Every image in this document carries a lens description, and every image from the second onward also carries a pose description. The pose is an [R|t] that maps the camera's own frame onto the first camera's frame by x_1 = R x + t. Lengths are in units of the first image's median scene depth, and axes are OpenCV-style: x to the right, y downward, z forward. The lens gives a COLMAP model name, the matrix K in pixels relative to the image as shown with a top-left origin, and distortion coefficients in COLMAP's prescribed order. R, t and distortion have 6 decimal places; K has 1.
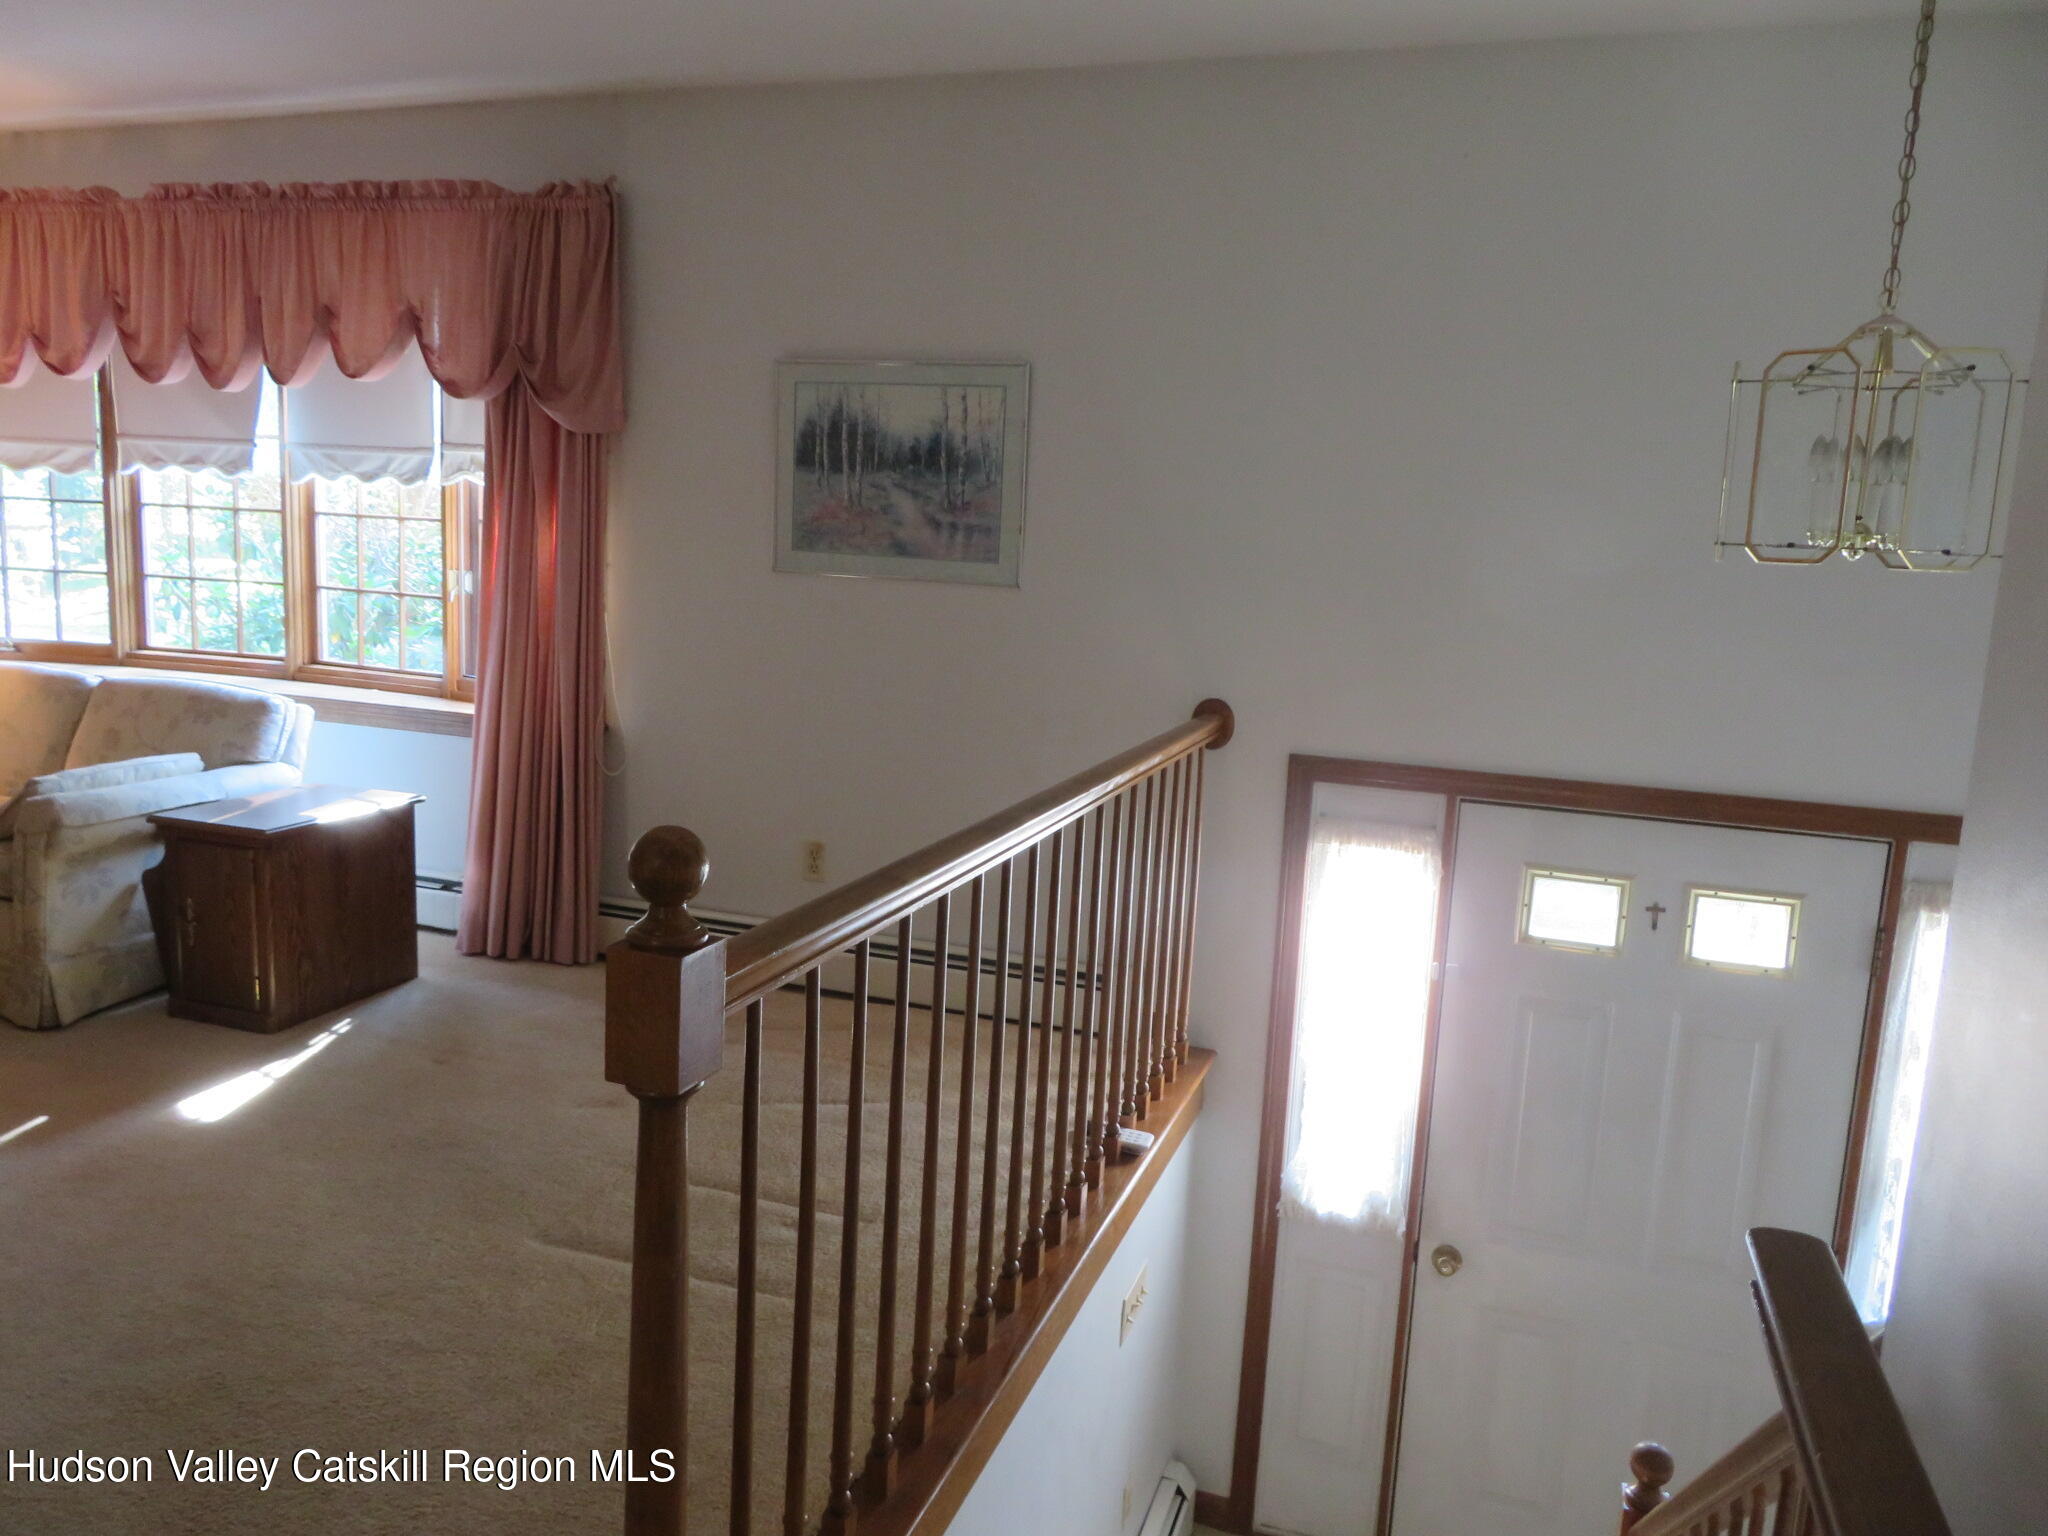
lens RADIAL K [[1471.9, 0, 1018.2], [0, 1471.9, 765.7], [0, 0, 1]] dist [-0.010003, 0.006386]
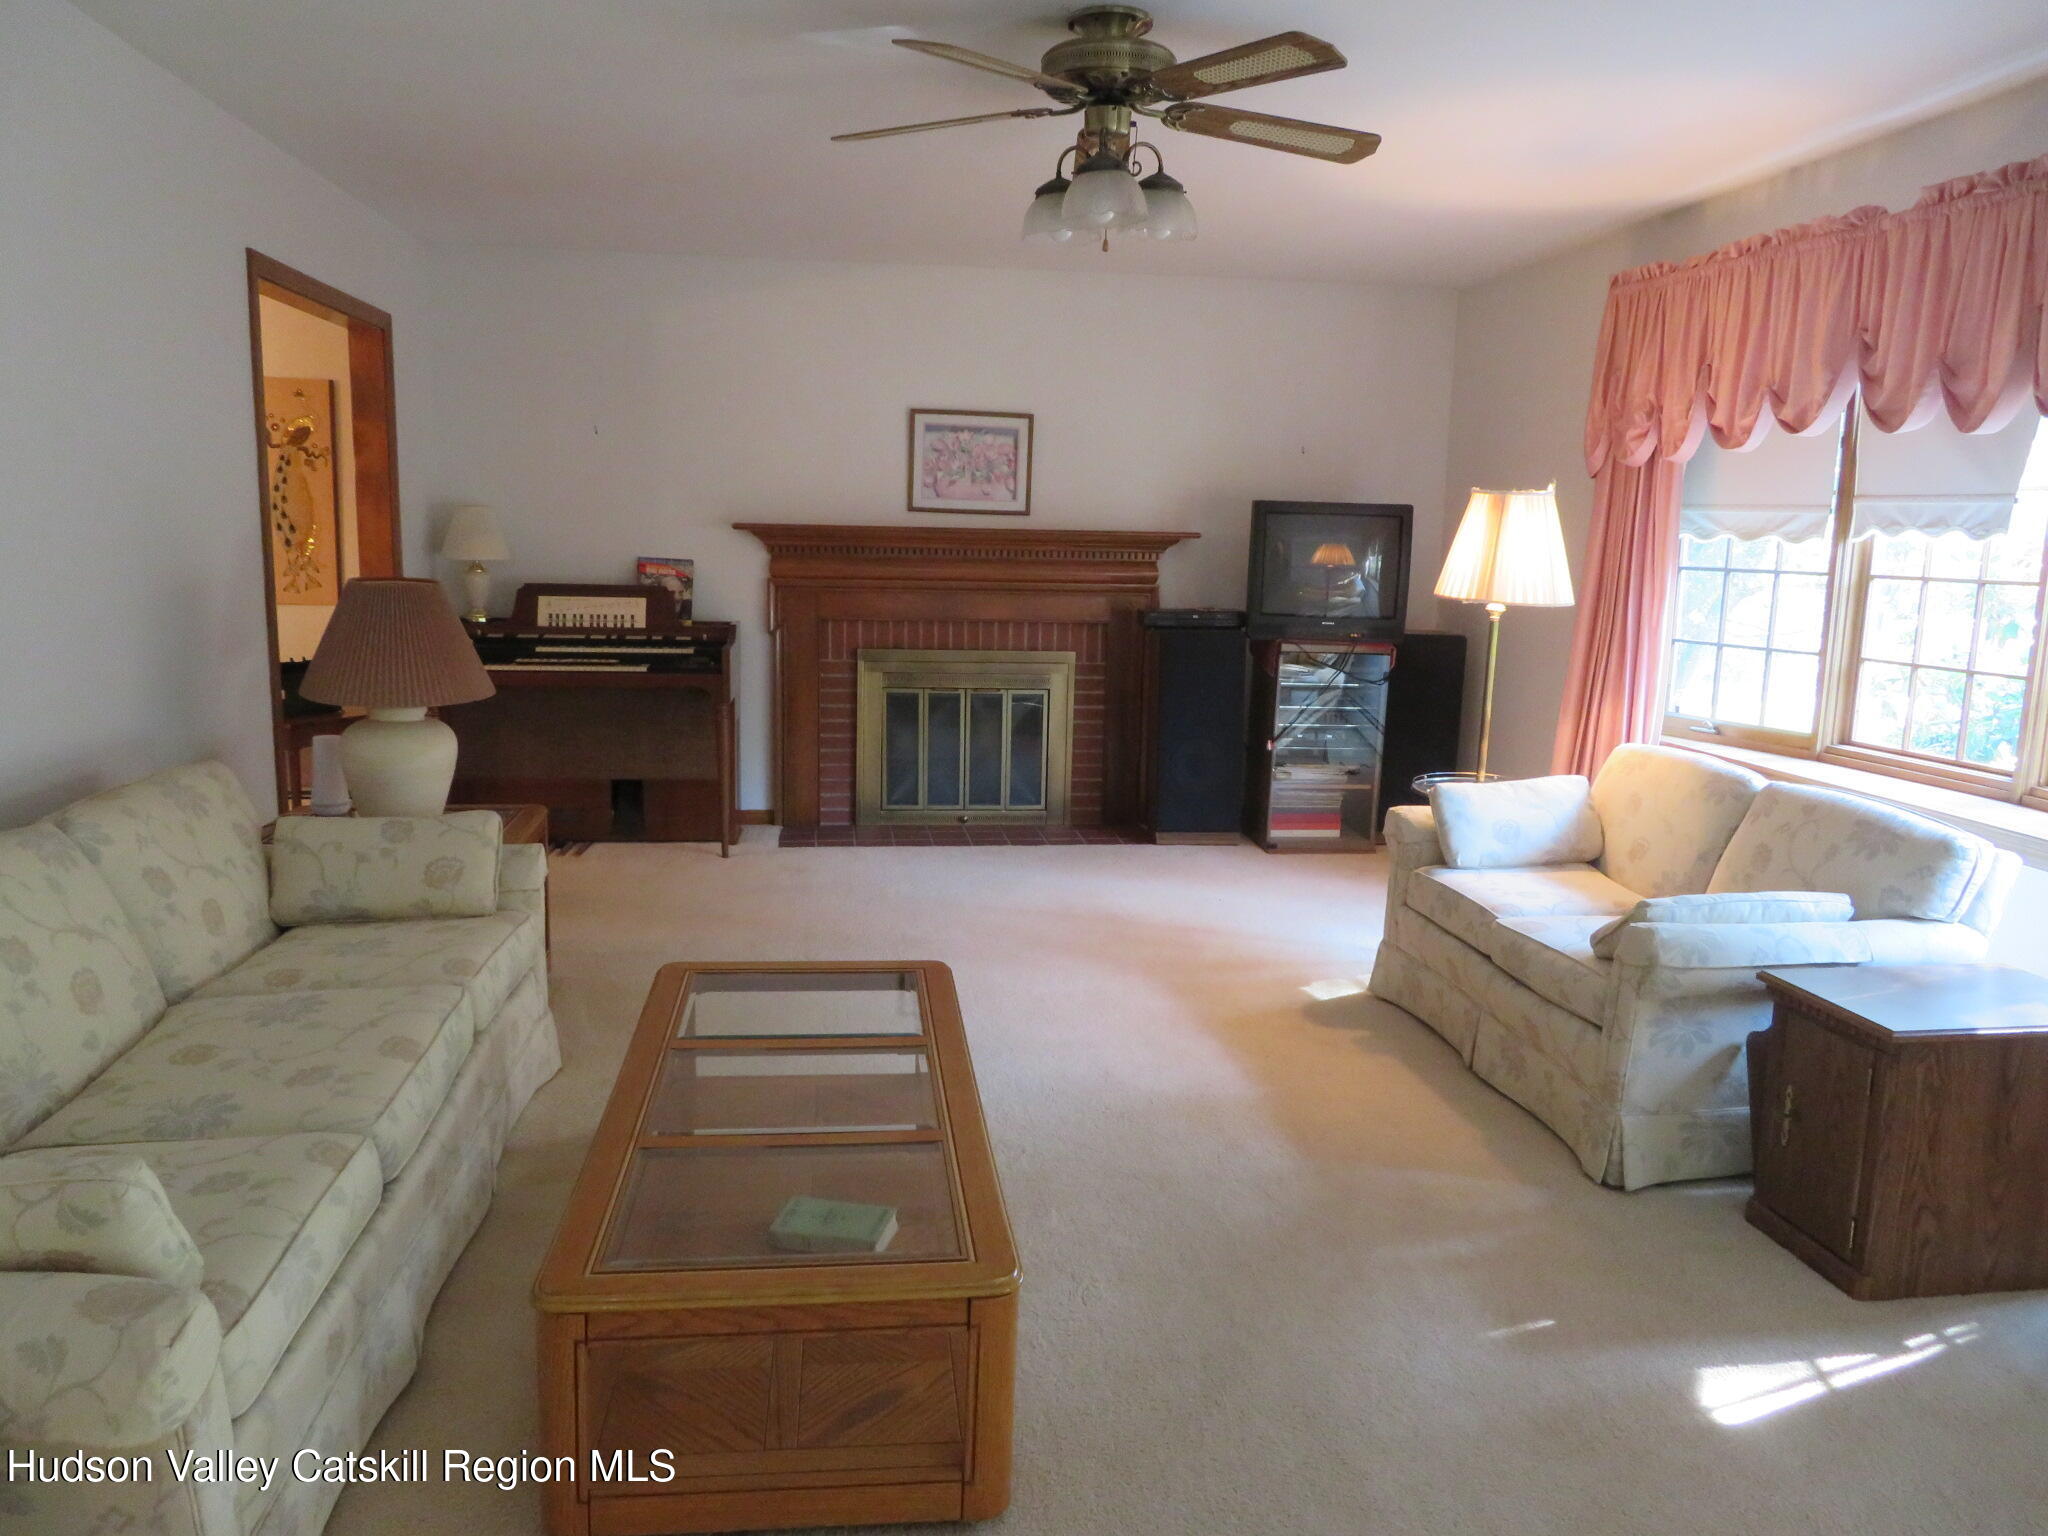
lens RADIAL K [[1471.9, 0, 1021.3], [0, 1471.9, 764.7], [0, 0, 1]] dist [-0.010003, 0.006386]
pose [[0.448870, 0.105285, -0.887373, -0.064199], [-0.138756, 0.989202, 0.047178, -0.052354], [0.882759, 0.101952, 0.458632, 0.232708]]
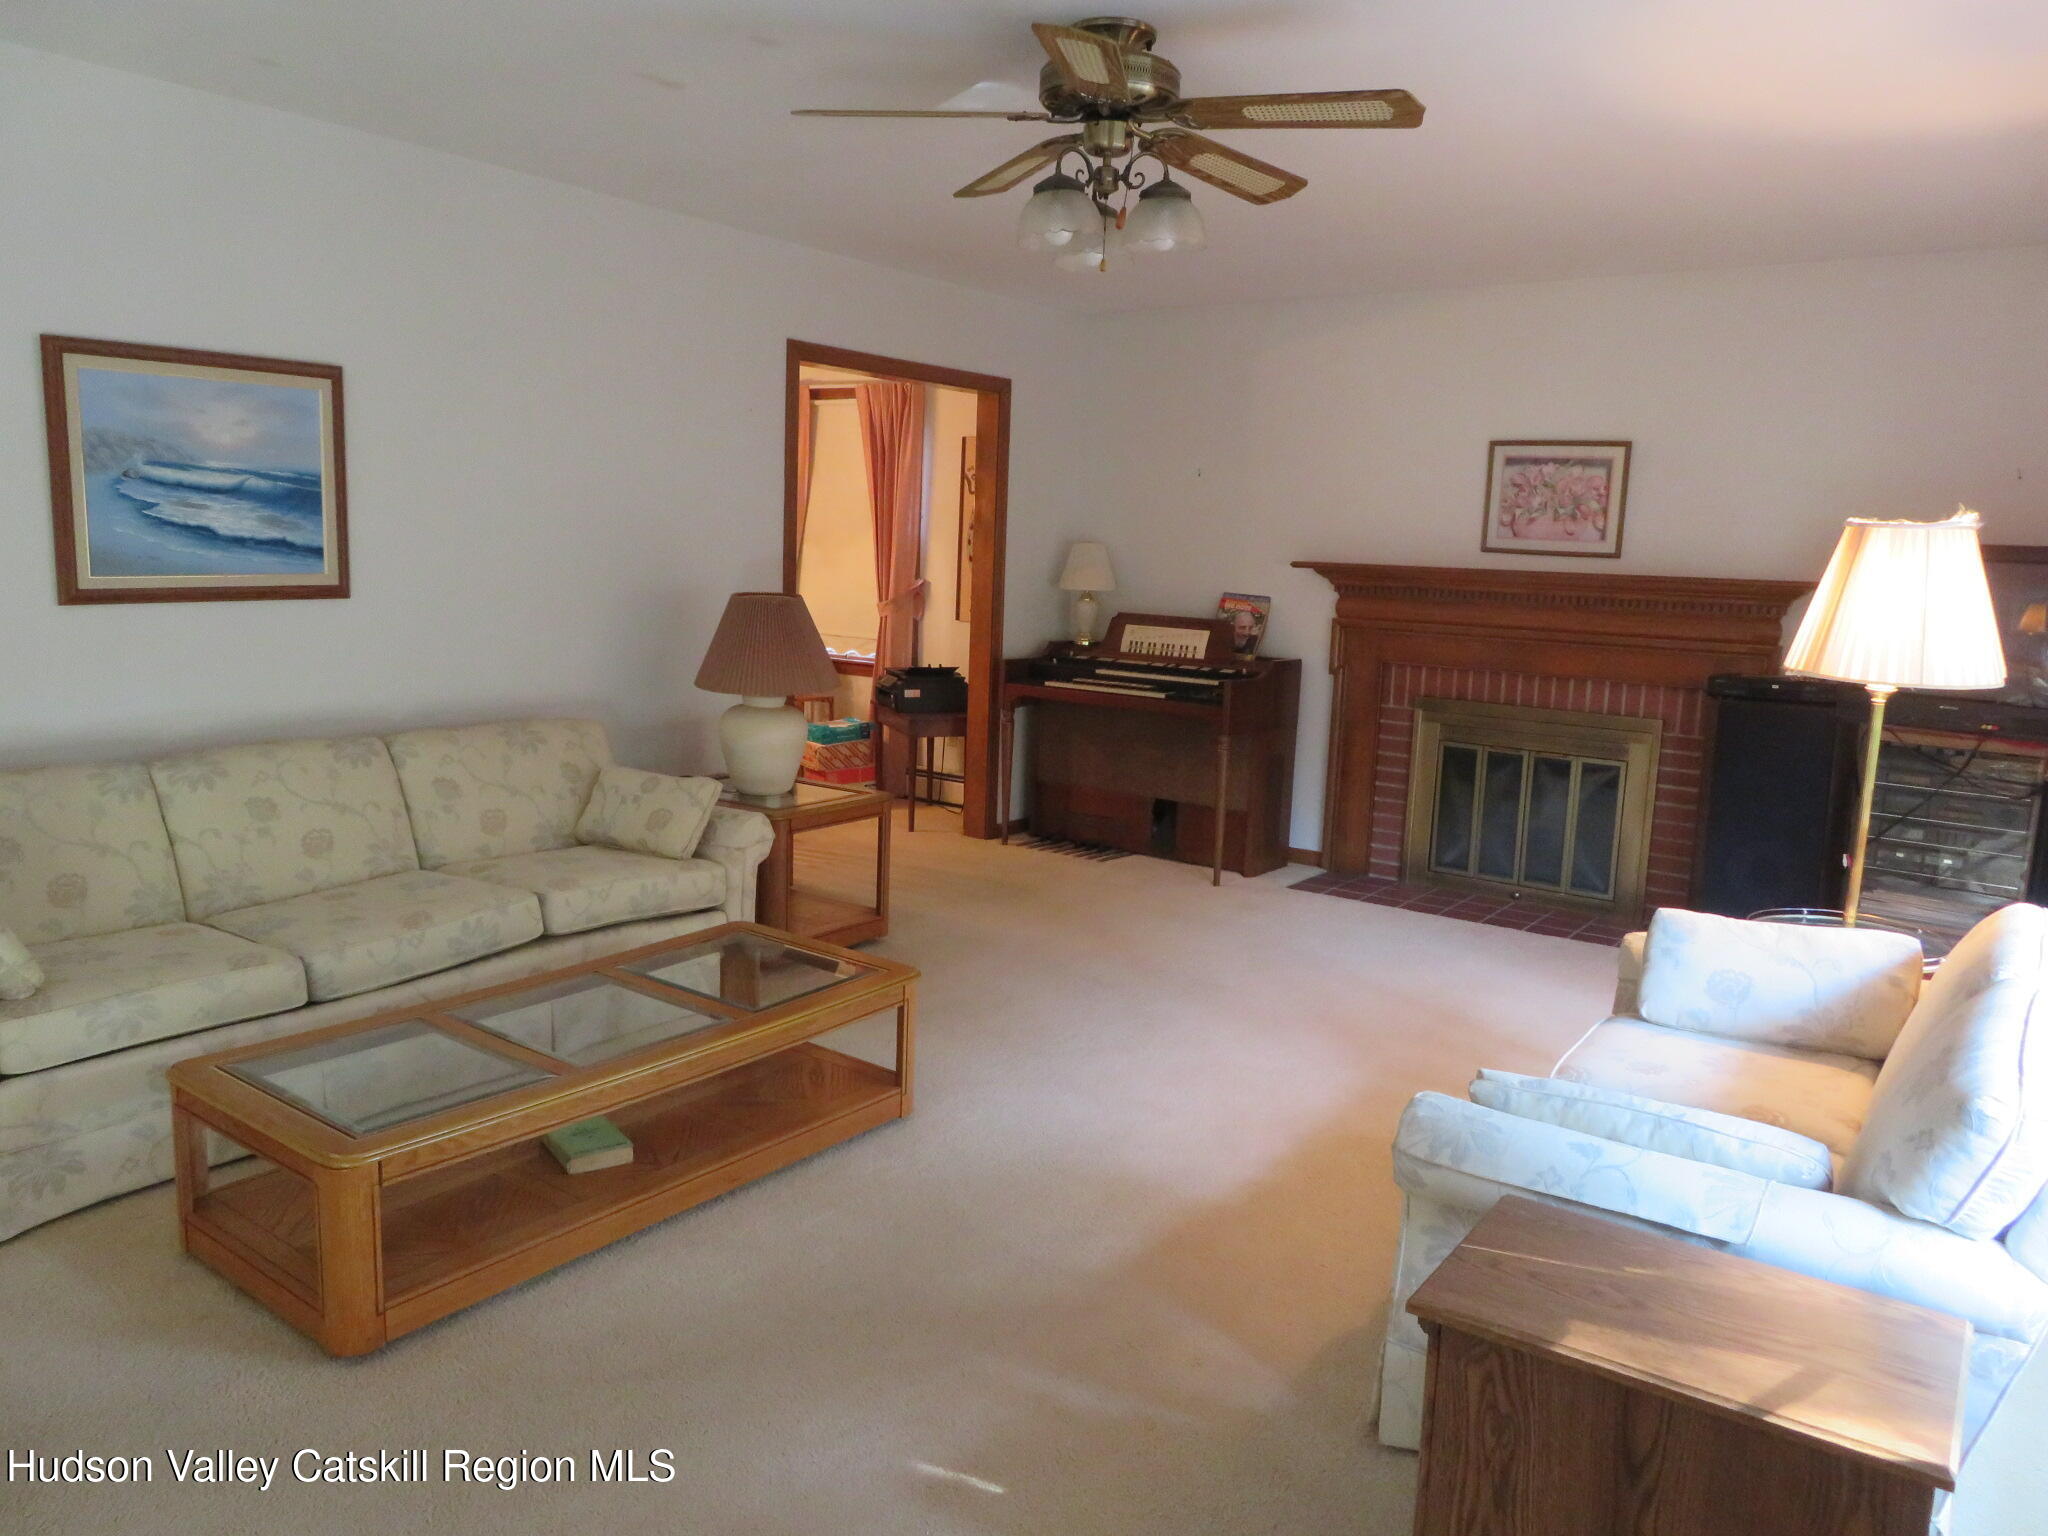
lens RADIAL K [[1471.9, 0, 1021.1], [0, 1471.9, 767.3], [0, 0, 1]] dist [-0.010003, 0.006386]
pose [[-0.291937, 0.087614, -0.952416, -0.015212], [-0.197804, 0.968736, 0.149747, -0.151460], [0.935760, 0.232108, -0.265479, 0.829841]]
